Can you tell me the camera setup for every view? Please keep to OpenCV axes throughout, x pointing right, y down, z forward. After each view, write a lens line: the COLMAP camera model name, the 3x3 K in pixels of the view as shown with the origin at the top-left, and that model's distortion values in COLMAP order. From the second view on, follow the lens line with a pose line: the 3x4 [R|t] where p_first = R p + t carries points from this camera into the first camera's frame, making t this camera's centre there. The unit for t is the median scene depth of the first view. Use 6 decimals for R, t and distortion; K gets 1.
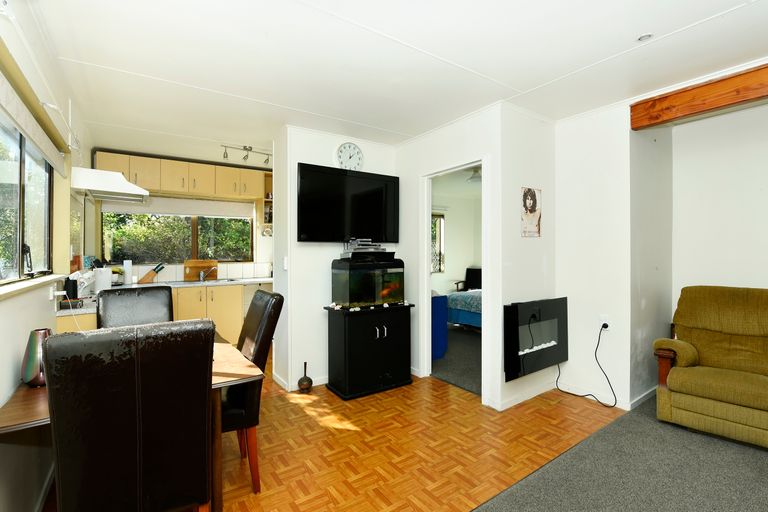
lens RADIAL K [[365.8, 0, 385.7], [0, 365.8, 257.6], [0, 0, 1]] dist [-0.000972, -0.000423]
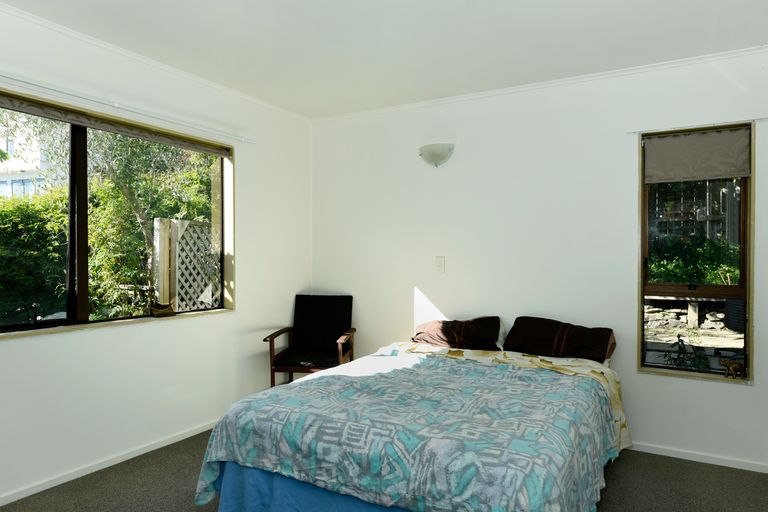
lens RADIAL K [[475.2, 0, 385.2], [0, 475.2, 258.1], [0, 0, 1]] dist [0.002905, 0.000159]
pose [[0.917438, -0.007110, 0.397816, 0.111681], [0.009779, 0.999941, -0.004680, -0.004830], [-0.397760, 0.008184, 0.917453, 0.516776]]
